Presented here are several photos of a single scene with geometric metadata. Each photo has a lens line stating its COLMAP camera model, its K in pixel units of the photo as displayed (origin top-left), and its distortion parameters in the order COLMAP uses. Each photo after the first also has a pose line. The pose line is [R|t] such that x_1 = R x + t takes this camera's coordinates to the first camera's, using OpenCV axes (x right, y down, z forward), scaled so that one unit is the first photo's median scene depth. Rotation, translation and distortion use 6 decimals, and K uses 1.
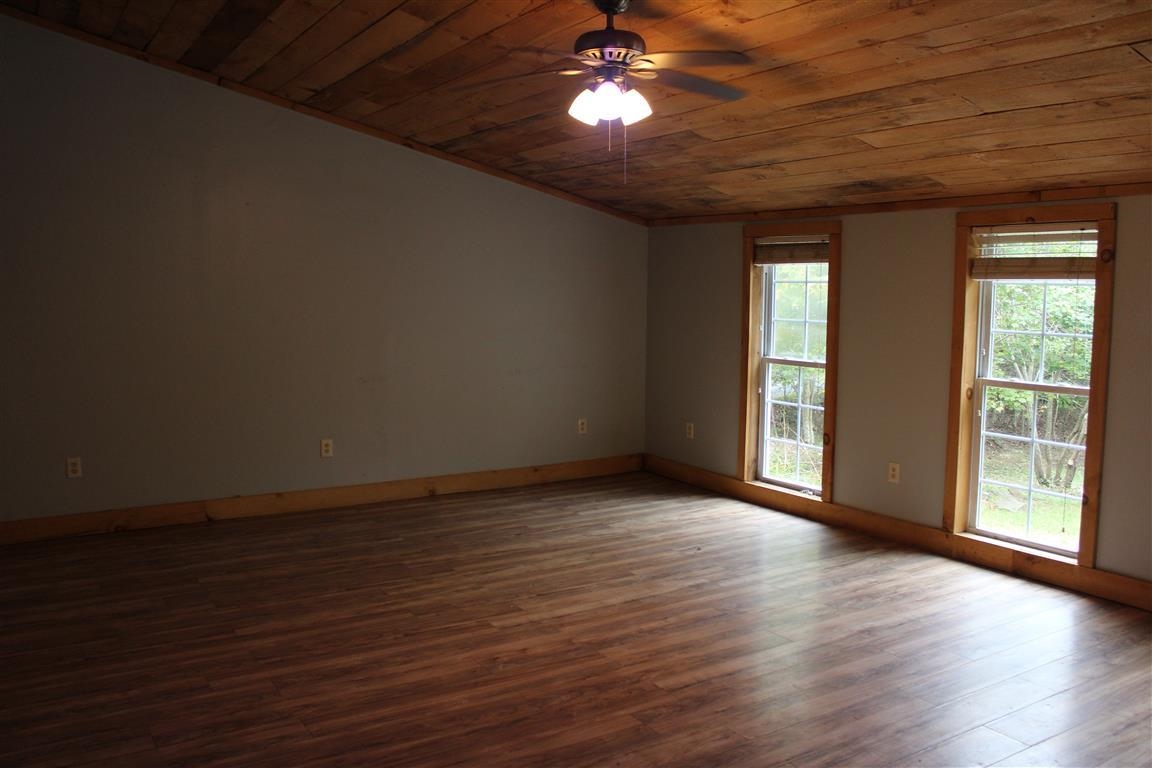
lens RADIAL K [[961.1, 0, 576.0], [0, 961.1, 384.0], [0, 0, 1]] dist [-0.172902, 0.158511]
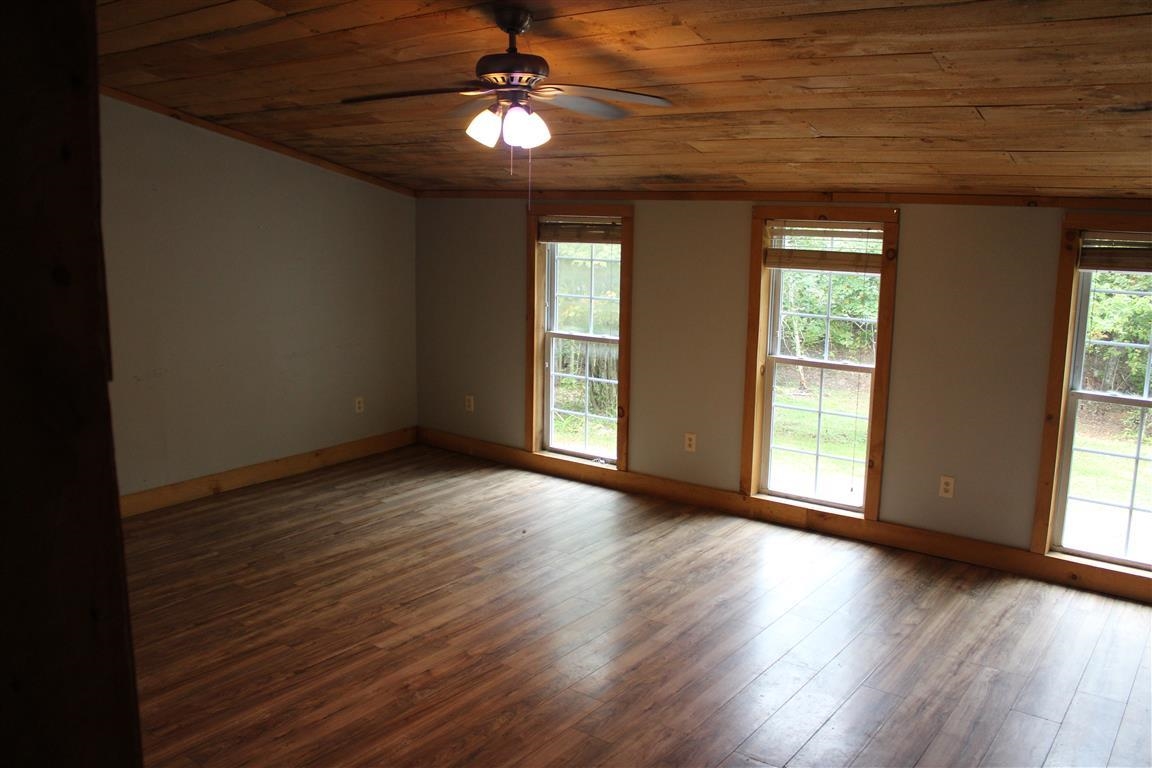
lens RADIAL K [[961.1, 0, 576.0], [0, 961.1, 384.0], [0, 0, 1]] dist [-0.172902, 0.158511]
pose [[0.933604, -0.060186, 0.353215, -0.186454], [0.030883, 0.995640, 0.088023, -0.080742], [-0.356972, -0.071270, 0.931392, 0.028979]]
